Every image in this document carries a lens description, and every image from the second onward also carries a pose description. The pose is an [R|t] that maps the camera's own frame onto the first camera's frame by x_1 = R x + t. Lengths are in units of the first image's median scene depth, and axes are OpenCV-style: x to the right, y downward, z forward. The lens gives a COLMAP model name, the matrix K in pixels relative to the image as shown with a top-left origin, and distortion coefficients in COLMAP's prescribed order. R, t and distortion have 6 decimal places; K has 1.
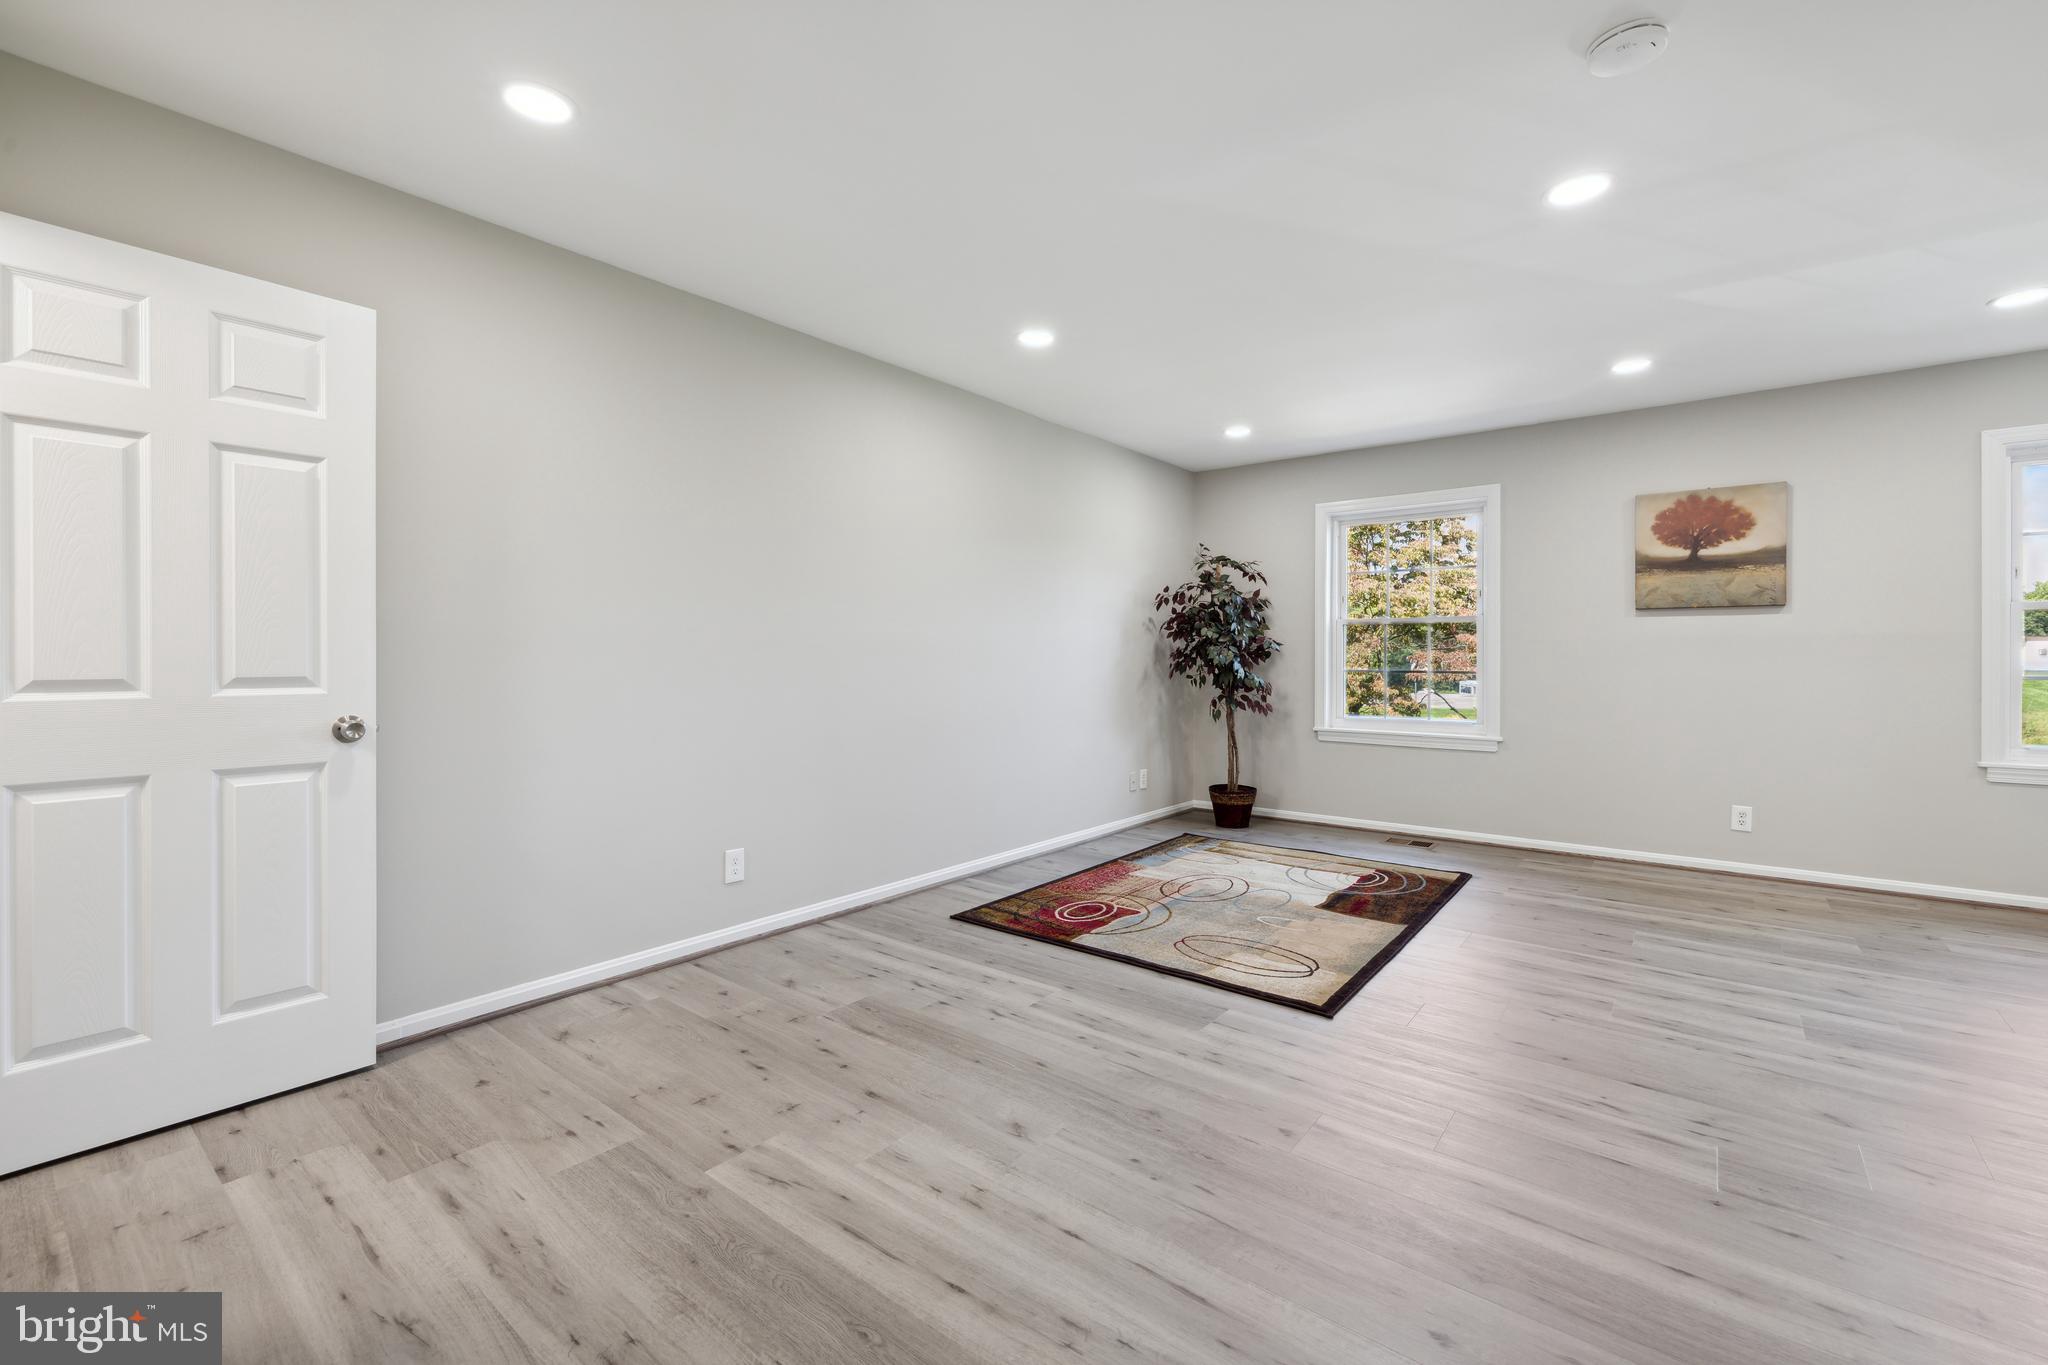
lens RADIAL K [[872.1, 0, 1040.7], [0, 872.1, 659.3], [0, 0, 1]] dist [0.002444, -0.000657]
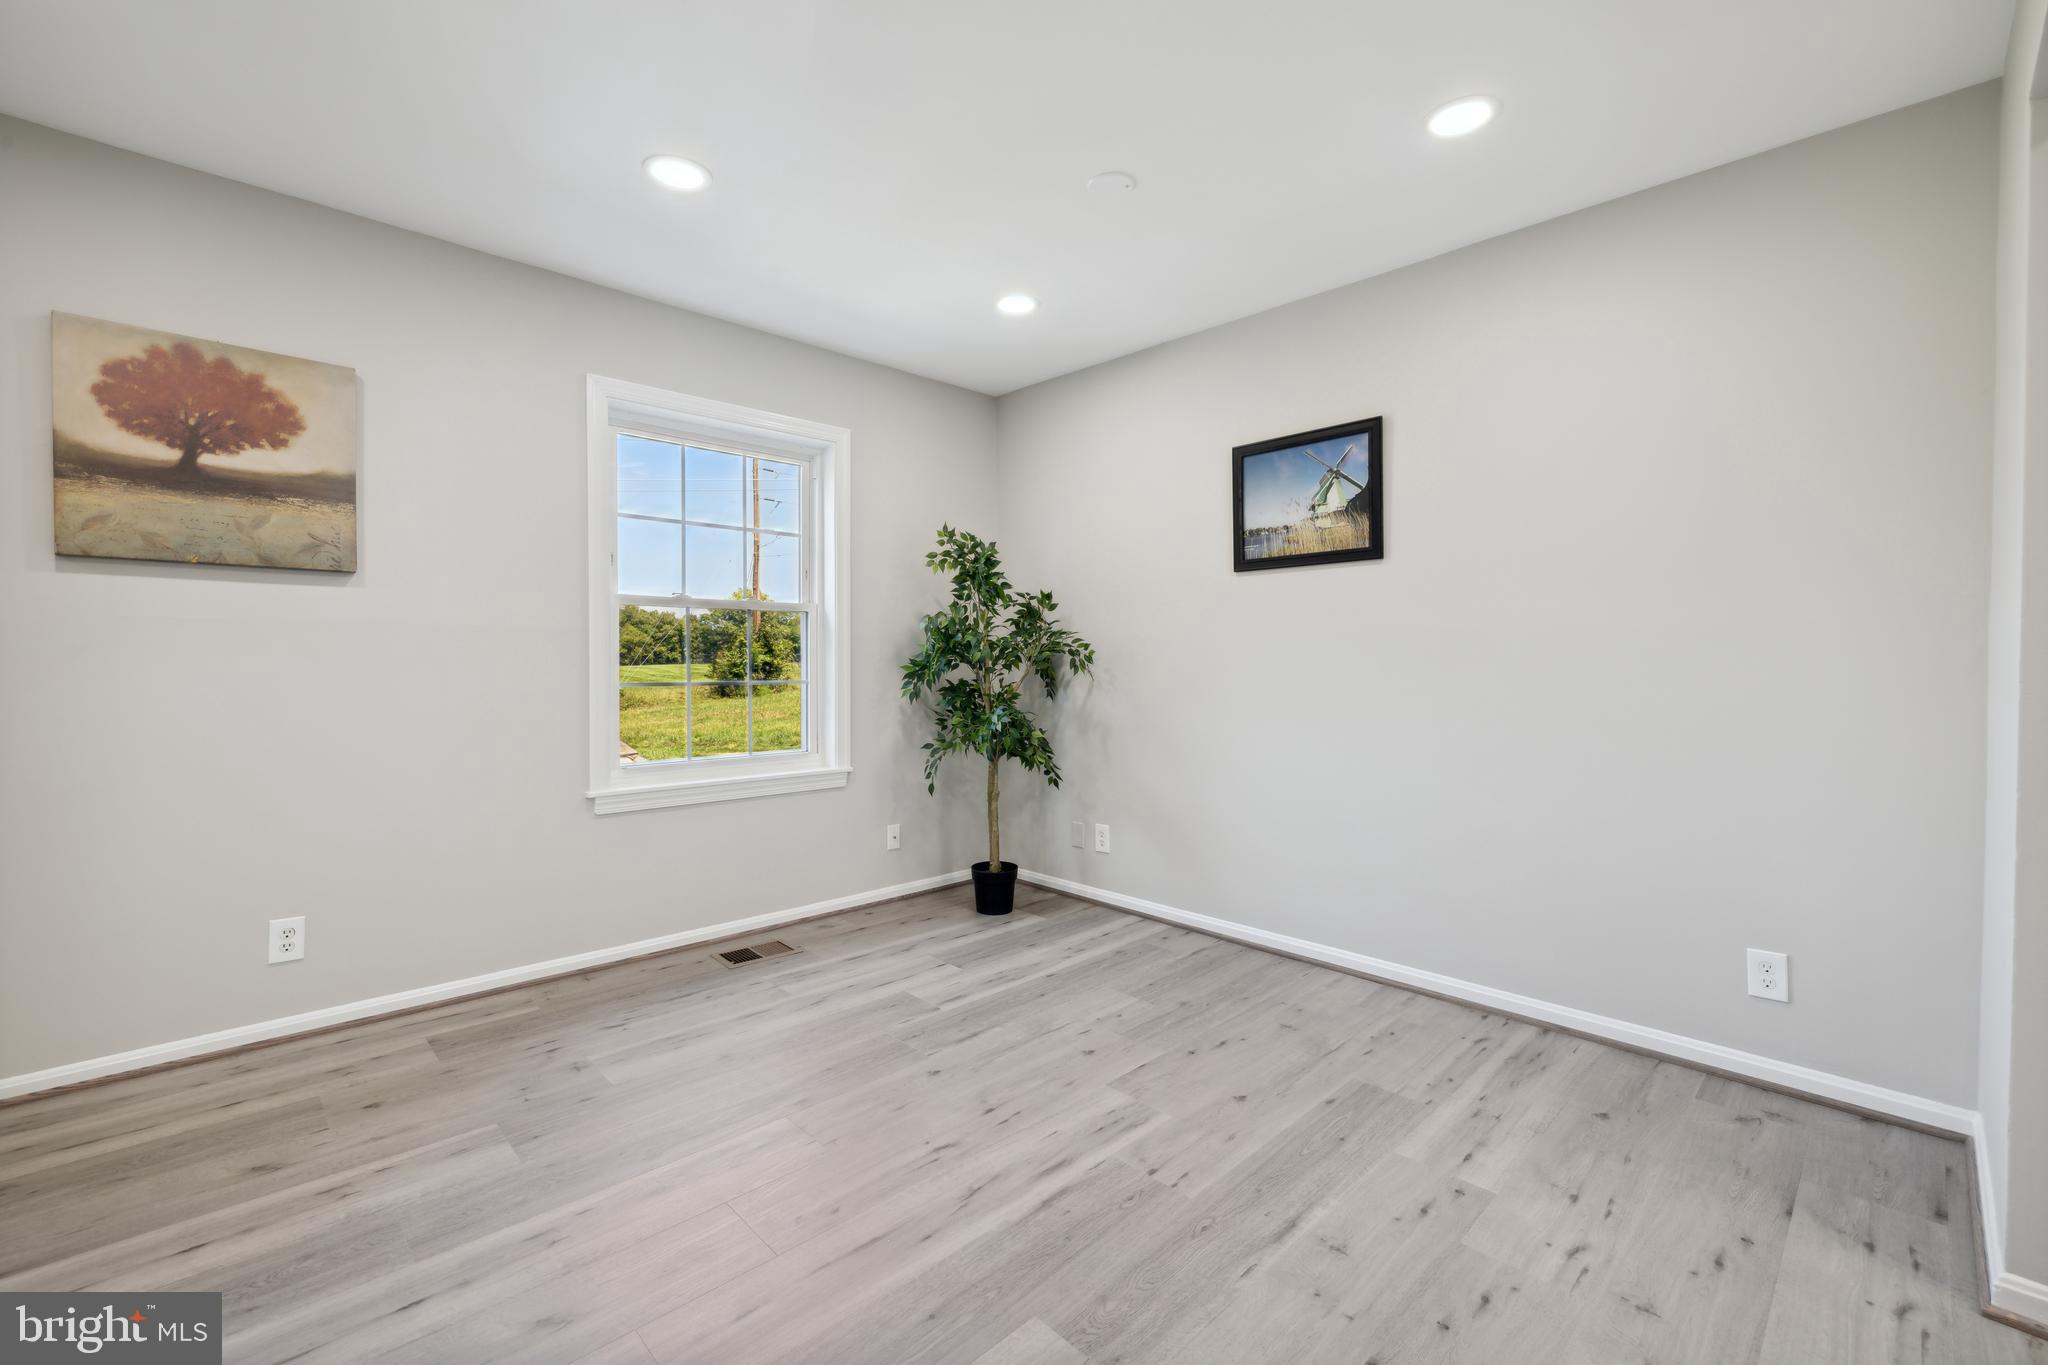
lens RADIAL K [[872.1, 0, 1001.9], [0, 872.1, 675.5], [0, 0, 1]] dist [0.002444, -0.000657]
pose [[0.157212, -0.018364, 0.987394, 0.313686], [-0.003052, 0.999813, 0.019081, -0.003404], [-0.987560, -0.006013, 0.157127, 0.447044]]
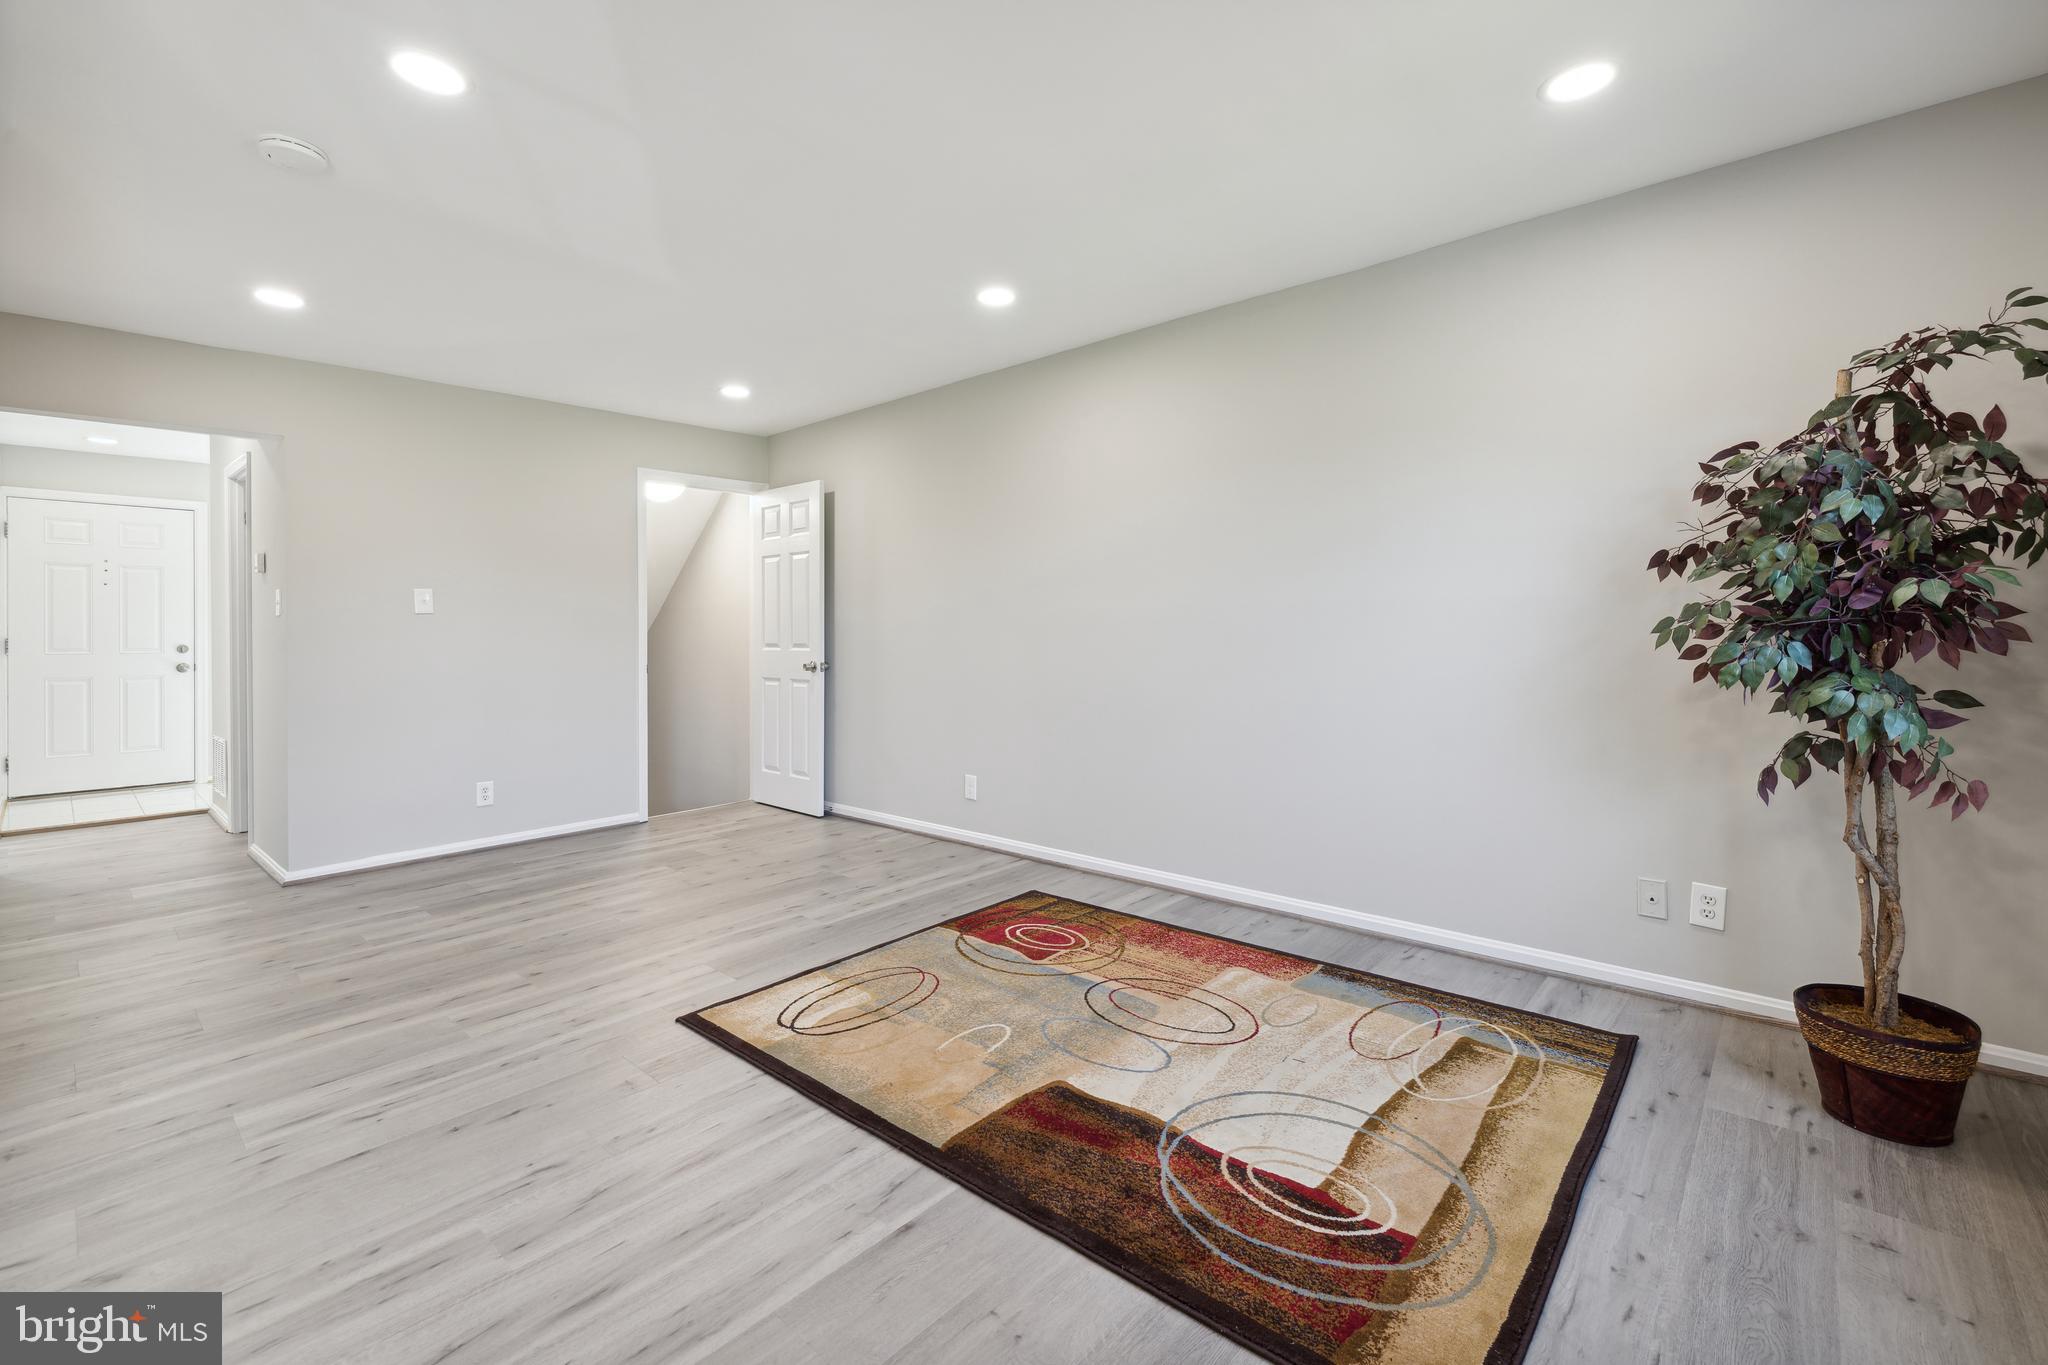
lens RADIAL K [[872.1, 0, 1006.7], [0, 872.1, 643.9], [0, 0, 1]] dist [0.002444, -0.000657]
pose [[-0.081123, 0.012009, -0.996632, 0.769843], [0.005295, 0.999918, 0.011618, -0.003873], [0.996690, -0.004334, -0.081180, 0.889445]]
